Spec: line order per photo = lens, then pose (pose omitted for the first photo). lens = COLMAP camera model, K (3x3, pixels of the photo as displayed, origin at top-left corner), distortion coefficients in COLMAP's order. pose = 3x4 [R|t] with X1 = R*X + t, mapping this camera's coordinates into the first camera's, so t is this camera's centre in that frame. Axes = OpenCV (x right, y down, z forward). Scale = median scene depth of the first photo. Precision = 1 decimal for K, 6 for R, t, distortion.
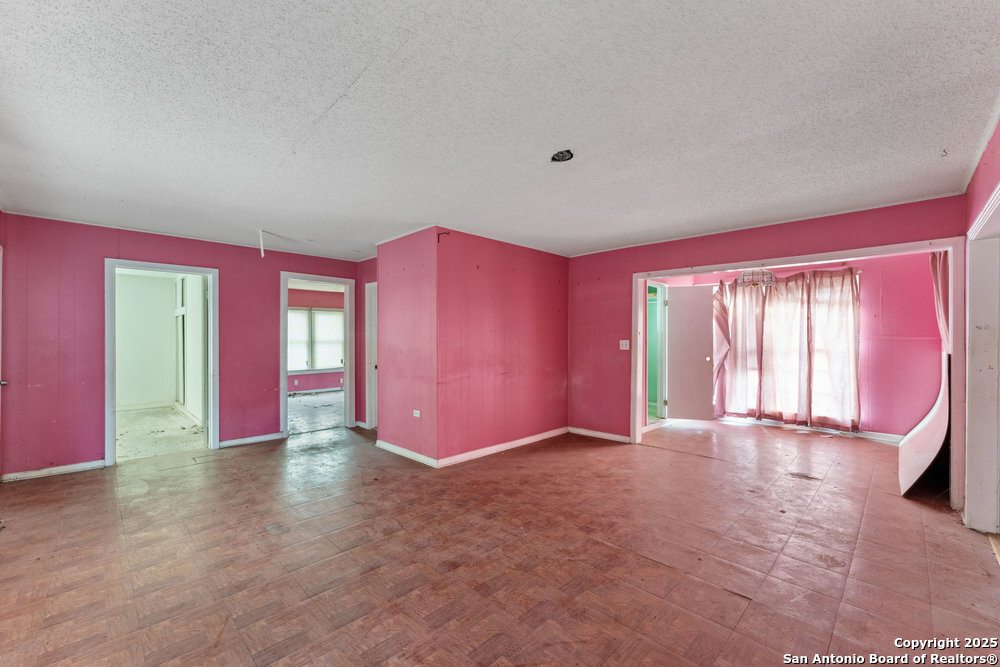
lens RADIAL K [[418.0, 0, 496.2], [0, 418.0, 330.0], [0, 0, 1]] dist [-0.002609, -0.000274]
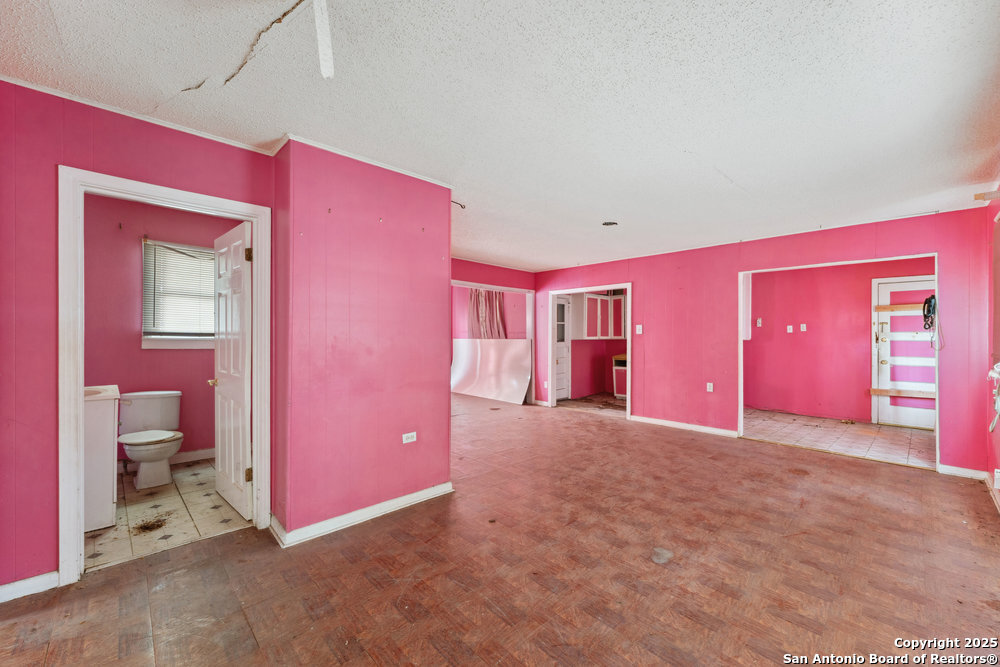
lens RADIAL K [[418.0, 0, 496.2], [0, 418.0, 330.0], [0, 0, 1]] dist [-0.002609, -0.000274]
pose [[-0.006002, 0.004304, 0.999973, -1.407520], [-0.027401, 0.999615, -0.004467, 0.034383], [-0.999607, -0.027427, -0.005881, 1.385885]]
